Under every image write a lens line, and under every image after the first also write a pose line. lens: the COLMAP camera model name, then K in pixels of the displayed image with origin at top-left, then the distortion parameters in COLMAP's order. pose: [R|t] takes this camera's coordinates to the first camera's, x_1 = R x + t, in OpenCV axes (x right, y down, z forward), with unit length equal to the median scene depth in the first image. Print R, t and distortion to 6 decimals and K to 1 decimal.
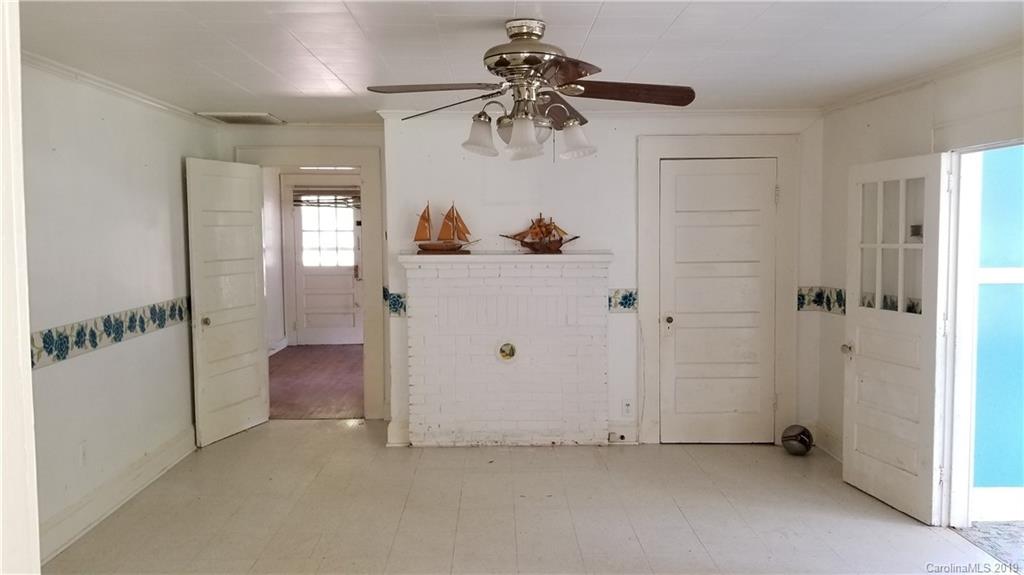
lens RADIAL K [[796.8, 0, 513.2], [0, 796.8, 285.7], [0, 0, 1]] dist [0.039378, -0.078959]
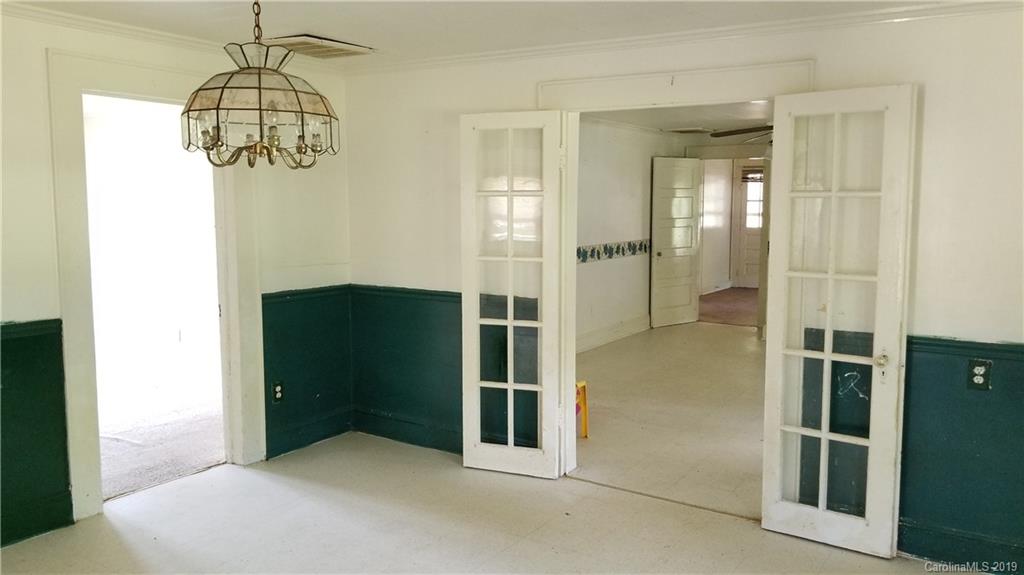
lens RADIAL K [[796.8, 0, 512.6], [0, 796.8, 286.8], [0, 0, 1]] dist [0.039378, -0.078959]
pose [[0.821000, 0.064698, -0.567251, 0.325866], [-0.043219, 0.997750, 0.051246, 0.040759], [0.569291, -0.017557, 0.821949, -0.570924]]
